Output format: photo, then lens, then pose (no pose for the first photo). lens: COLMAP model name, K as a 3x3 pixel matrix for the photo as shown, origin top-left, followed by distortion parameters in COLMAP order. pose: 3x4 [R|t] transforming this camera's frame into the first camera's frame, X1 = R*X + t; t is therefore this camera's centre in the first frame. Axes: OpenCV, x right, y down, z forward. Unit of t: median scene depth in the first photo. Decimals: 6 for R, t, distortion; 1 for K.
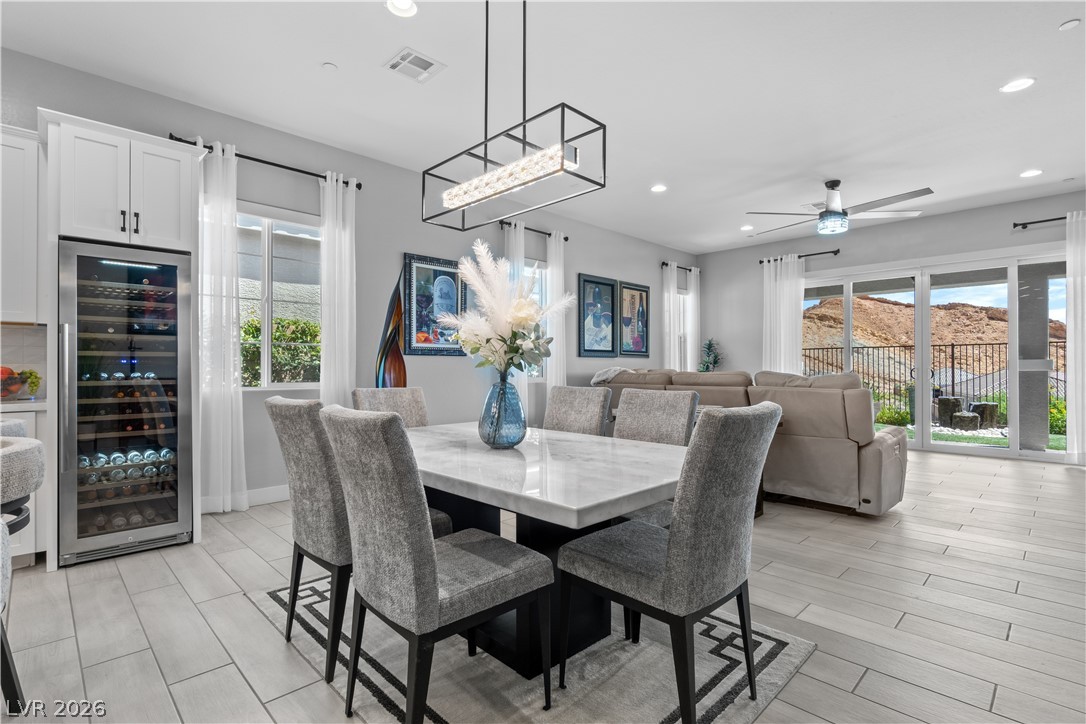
lens RADIAL K [[518.9, 0, 543.4], [0, 518.9, 365.4], [0, 0, 1]] dist [-0.001406, -0.000313]
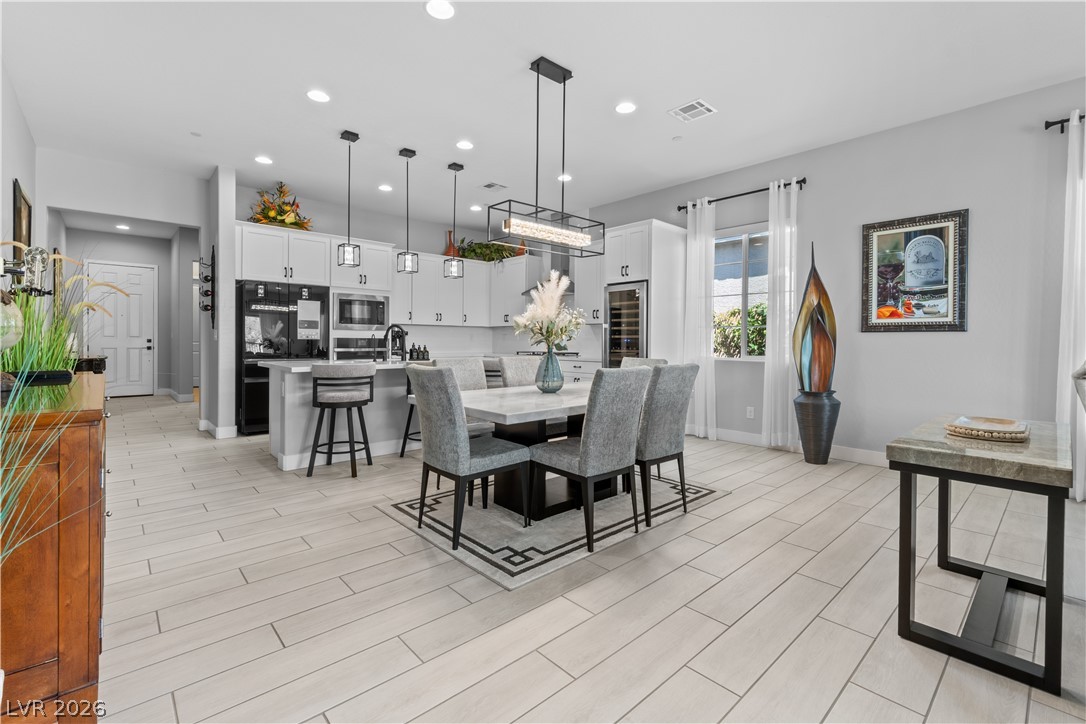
lens RADIAL K [[478.6, 0, 542.9], [0, 478.6, 344.2], [0, 0, 1]] dist [-0.003011, 0.000146]
pose [[-0.042206, 0.008117, -0.999076, 0.705425], [-0.001871, 0.999965, 0.008203, -0.004849], [0.999107, 0.002216, -0.042190, 0.501038]]
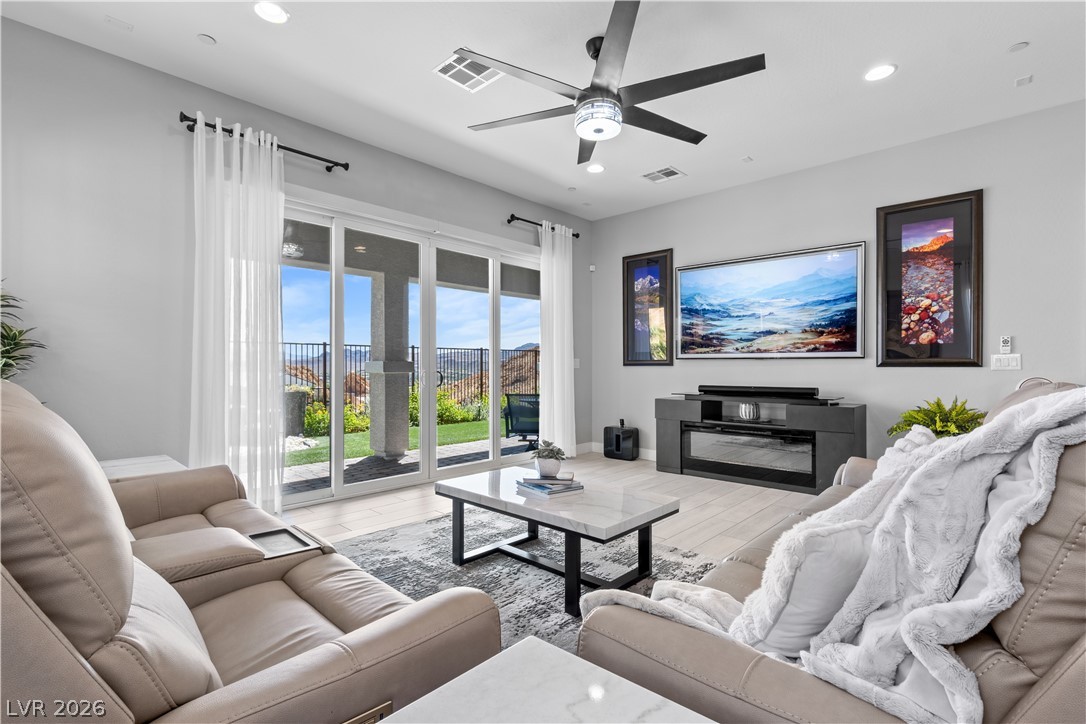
lens RADIAL K [[501.7, 0, 539.0], [0, 501.7, 368.1], [0, 0, 1]] dist [0.001789, 0.000420]
pose [[-0.031915, -0.000389, 0.999490, 0.015227], [-0.004127, 0.999991, 0.000257, -0.000099], [-0.999482, -0.004116, -0.031917, 1.296415]]
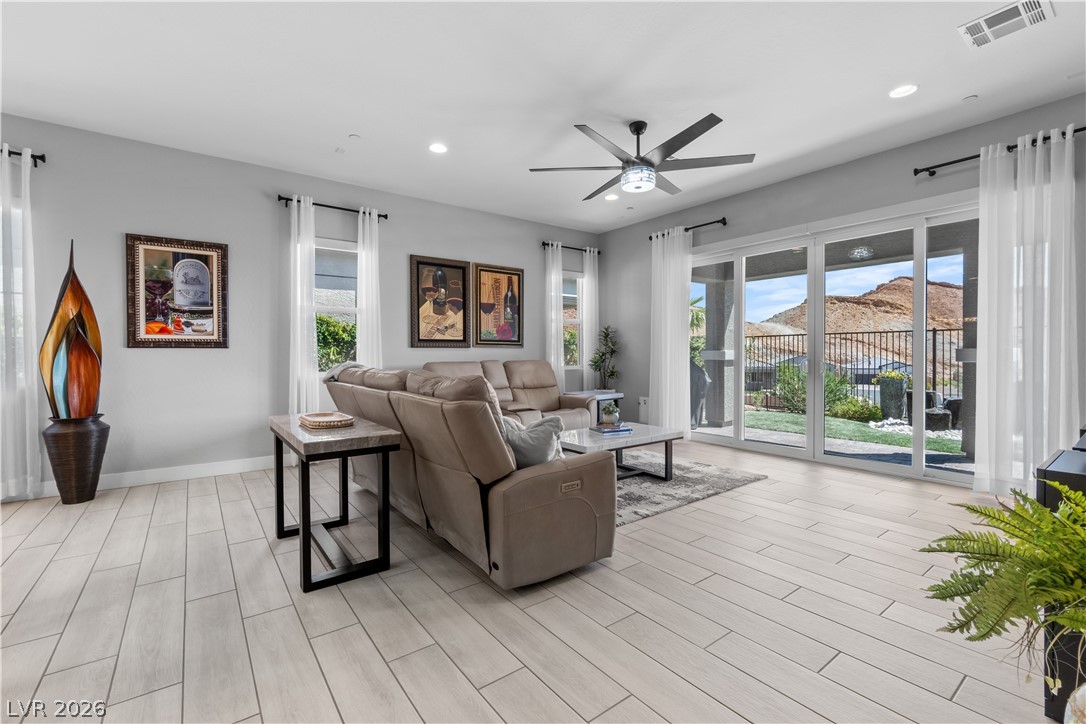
lens RADIAL K [[470.0, 0, 542.3], [0, 470.0, 360.8], [0, 0, 1]] dist [-0.003750, 0.000384]
pose [[0.990755, 0.001405, -0.135659, 0.613889], [0.001480, 0.999775, 0.021166, -0.015199], [0.135658, -0.021171, 0.990529, 0.325794]]
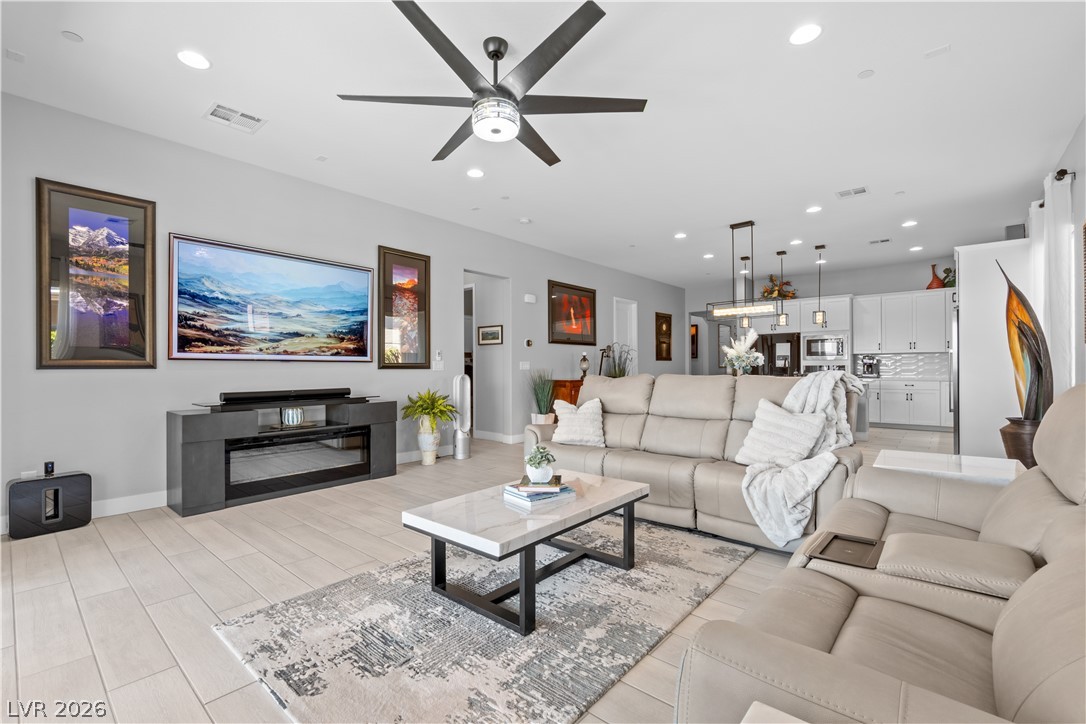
lens RADIAL K [[473.7, 0, 541.3], [0, 473.7, 366.1], [0, 0, 1]] dist [-0.003138, -0.000100]
pose [[-0.997127, 0.006599, -0.075459, 0.659031], [0.007325, 0.999929, -0.009349, 0.001266], [0.075392, -0.009875, -0.997105, 1.815104]]
